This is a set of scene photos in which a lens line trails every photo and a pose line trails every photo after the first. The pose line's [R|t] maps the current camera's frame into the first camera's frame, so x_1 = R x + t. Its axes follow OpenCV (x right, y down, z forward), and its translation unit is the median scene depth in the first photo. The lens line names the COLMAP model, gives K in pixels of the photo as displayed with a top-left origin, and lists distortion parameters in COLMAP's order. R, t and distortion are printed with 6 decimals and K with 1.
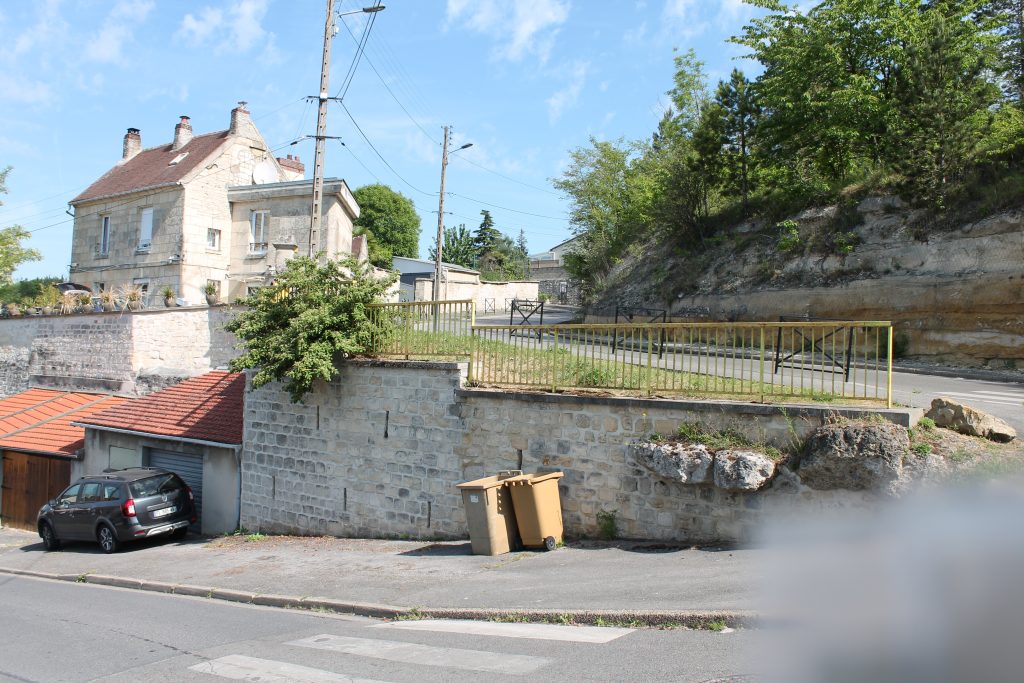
lens RADIAL K [[882.6, 0, 473.2], [0, 882.6, 332.8], [0, 0, 1]] dist [-0.143413, 0.103839]
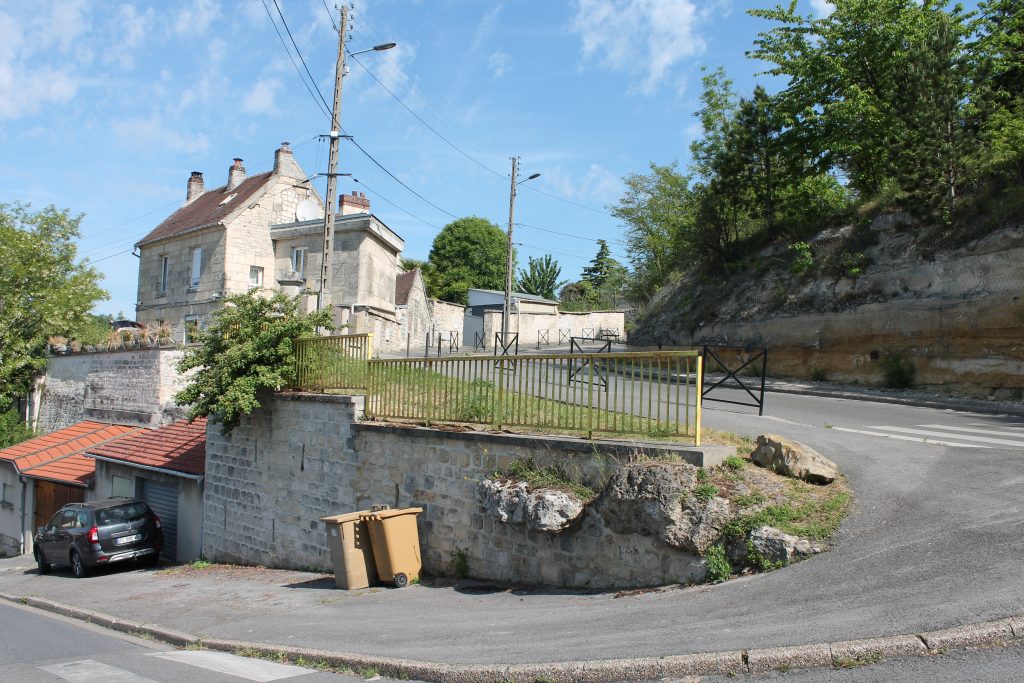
lens RADIAL K [[882.6, 0, 492.9], [0, 882.6, 351.1], [0, 0, 1]] dist [-0.143413, 0.103839]
pose [[0.990281, -0.012378, -0.138530, 0.188253], [0.010422, 0.999836, -0.014838, -0.000734], [0.138691, 0.013250, 0.990247, 0.021364]]
